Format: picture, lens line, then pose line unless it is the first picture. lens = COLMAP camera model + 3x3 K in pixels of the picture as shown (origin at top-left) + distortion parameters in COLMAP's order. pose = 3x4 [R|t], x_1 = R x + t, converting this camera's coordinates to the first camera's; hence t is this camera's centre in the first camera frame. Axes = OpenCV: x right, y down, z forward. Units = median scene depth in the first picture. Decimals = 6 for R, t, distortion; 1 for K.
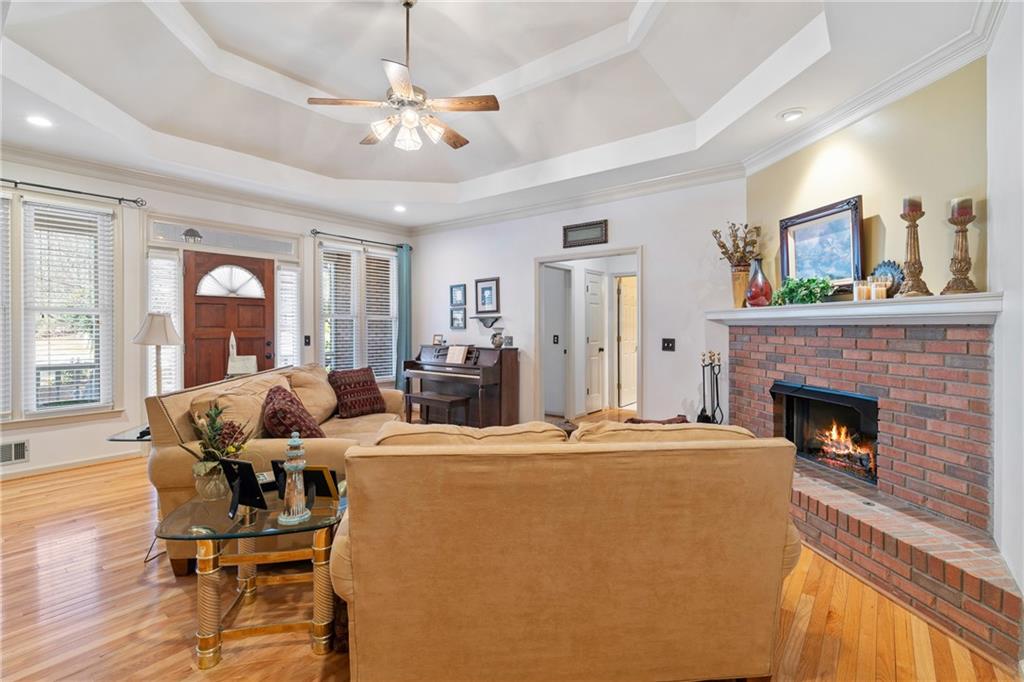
lens RADIAL K [[467.4, 0, 510.0], [0, 467.4, 334.9], [0, 0, 1]] dist [-0.005389, 0.000844]
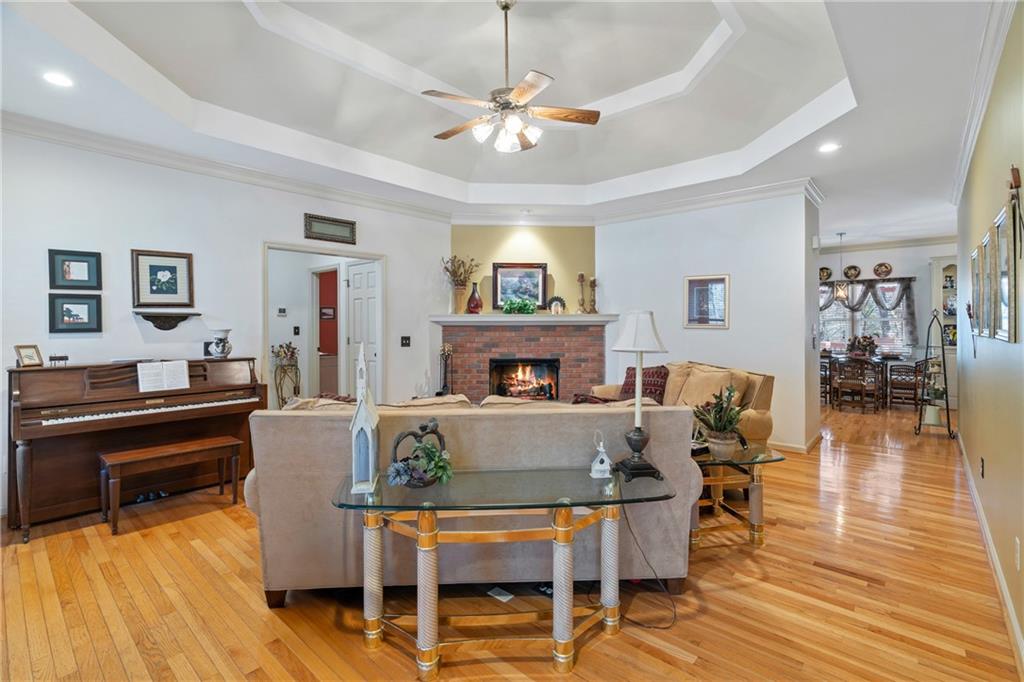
lens RADIAL K [[467.4, 0, 509.1], [0, 467.4, 333.1], [0, 0, 1]] dist [-0.005389, 0.000844]
pose [[0.060053, -0.019330, 0.998008, -1.067245], [0.021155, 0.999613, 0.018088, -0.021330], [-0.997971, 0.020026, 0.060439, 0.817826]]
